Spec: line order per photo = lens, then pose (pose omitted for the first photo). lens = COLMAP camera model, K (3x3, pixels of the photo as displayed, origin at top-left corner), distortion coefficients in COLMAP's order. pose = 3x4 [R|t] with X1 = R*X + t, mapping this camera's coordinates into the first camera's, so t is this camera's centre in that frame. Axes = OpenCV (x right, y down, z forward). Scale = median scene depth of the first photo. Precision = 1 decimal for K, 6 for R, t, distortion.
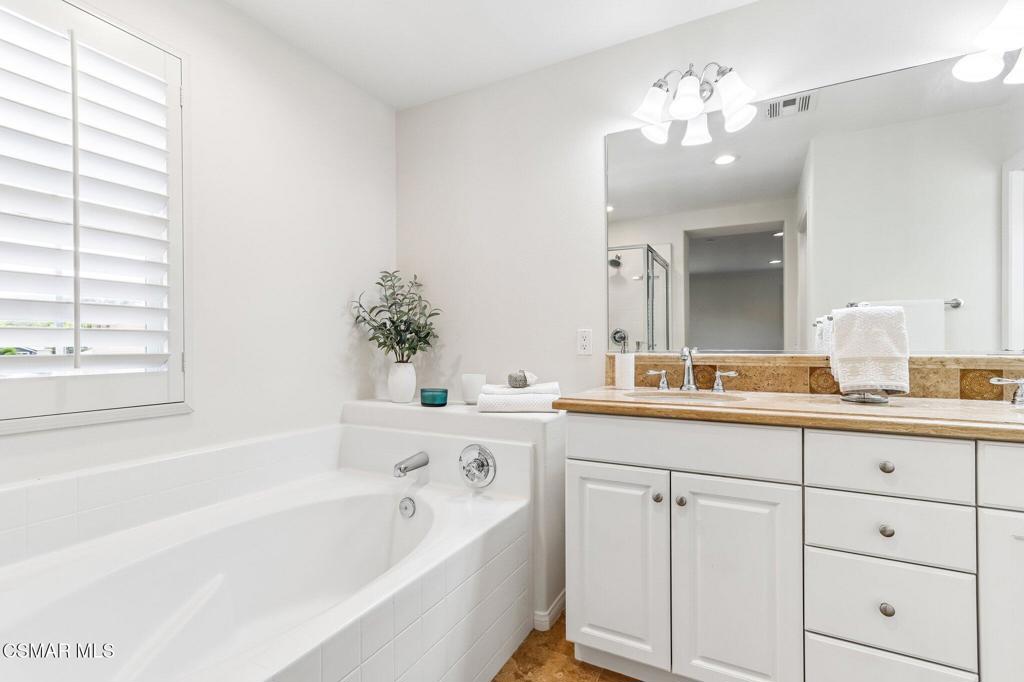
lens RADIAL K [[476.3, 0, 512.4], [0, 476.3, 340.9], [0, 0, 1]] dist [0.005115, 0.001601]
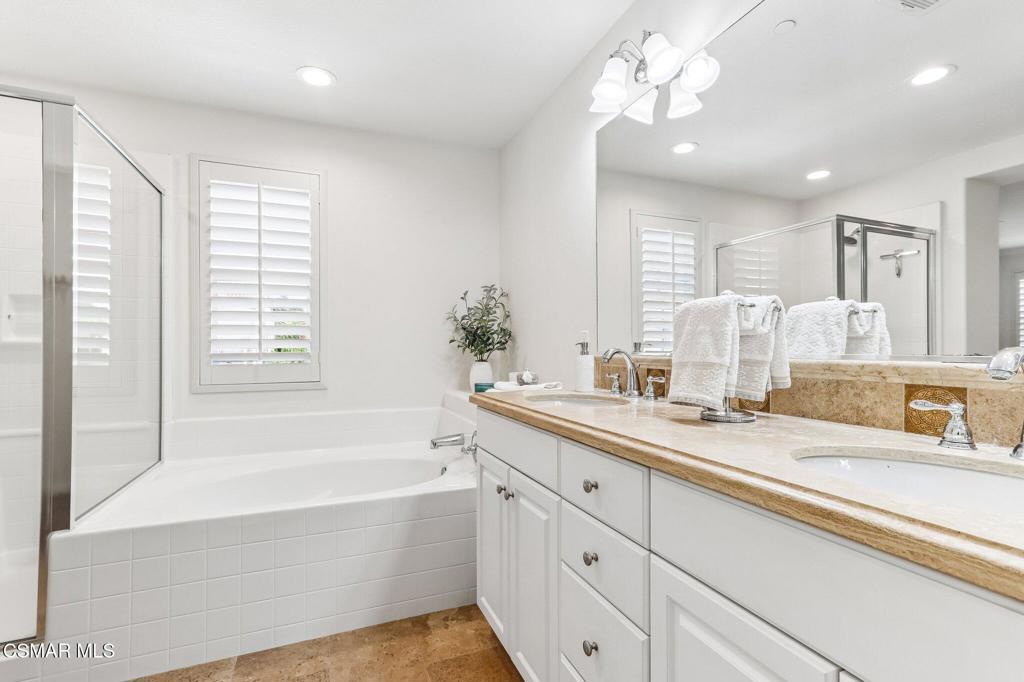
lens RADIAL K [[476.3, 0, 517.3], [0, 476.3, 343.1], [0, 0, 1]] dist [0.005115, 0.001601]
pose [[0.764090, -0.006918, -0.645073, 0.937761], [0.008161, 0.999966, -0.001058, 0.001592], [0.645058, -0.004456, 0.764120, 0.191636]]
